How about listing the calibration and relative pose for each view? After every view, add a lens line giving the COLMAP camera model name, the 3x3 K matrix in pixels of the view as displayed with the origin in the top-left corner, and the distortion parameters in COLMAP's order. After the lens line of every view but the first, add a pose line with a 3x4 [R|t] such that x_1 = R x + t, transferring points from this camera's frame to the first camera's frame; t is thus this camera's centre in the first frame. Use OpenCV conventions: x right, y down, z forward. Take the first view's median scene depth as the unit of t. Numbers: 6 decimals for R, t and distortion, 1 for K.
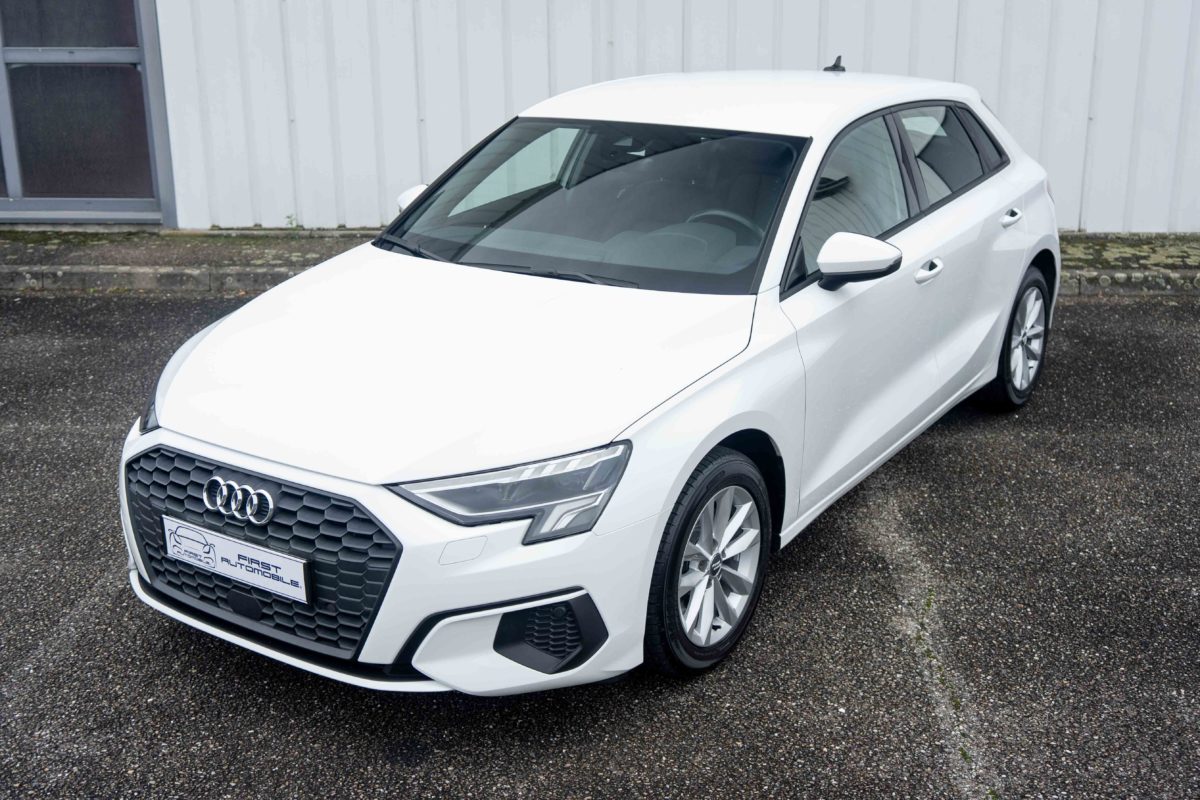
lens RADIAL K [[1507.9, 0, 572.2], [0, 1507.9, 297.7], [0, 0, 1]] dist [0.006739, 0.006273]
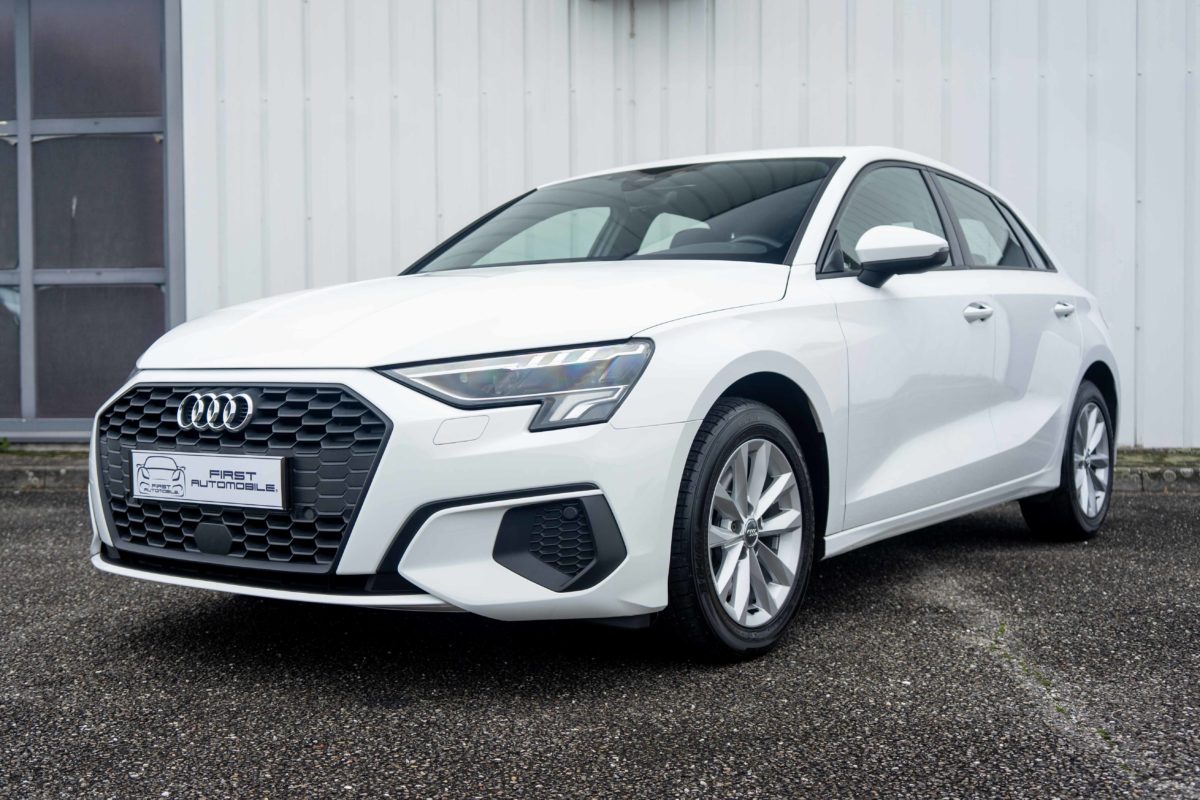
lens RADIAL K [[1503.2, 0, 505.9], [0, 1503.2, 323.1], [0, 0, 1]] dist [0.007762, -0.001961]
pose [[0.998075, 0.009554, -0.061276, 0.005891], [-0.026062, 0.961194, -0.274638, 0.307983], [0.056274, 0.275707, 0.959593, 0.127268]]
